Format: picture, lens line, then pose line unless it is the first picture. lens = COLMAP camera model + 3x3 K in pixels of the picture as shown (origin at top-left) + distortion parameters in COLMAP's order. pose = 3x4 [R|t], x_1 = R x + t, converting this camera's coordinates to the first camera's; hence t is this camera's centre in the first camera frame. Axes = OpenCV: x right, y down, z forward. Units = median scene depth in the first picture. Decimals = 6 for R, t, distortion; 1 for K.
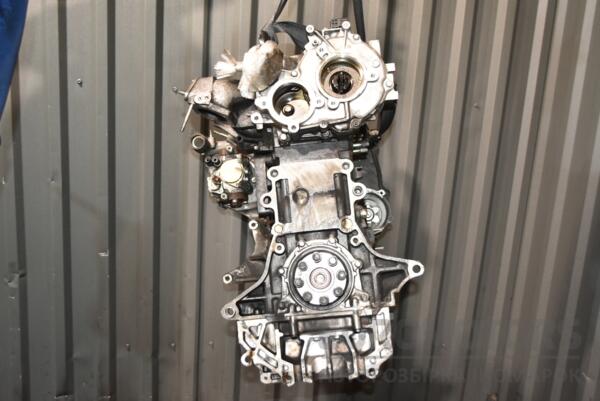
lens RADIAL K [[599.0, 0, 301.9], [0, 599.0, 199.9], [0, 0, 1]] dist [0.035339, 0.000000]
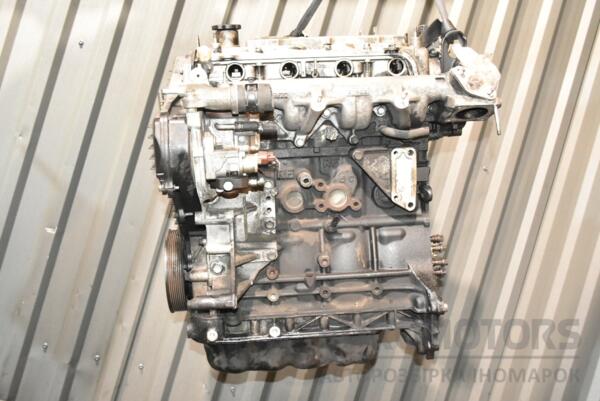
lens RADIAL K [[649.8, 0, 296.9], [0, 649.8, 200.5], [0, 0, 1]] dist [-0.014339, 0.000000]
pose [[0.974765, 0.221752, 0.025664, -0.012383], [-0.210793, 0.952186, -0.221151, 0.180503], [-0.073477, 0.210160, 0.974902, 0.041038]]
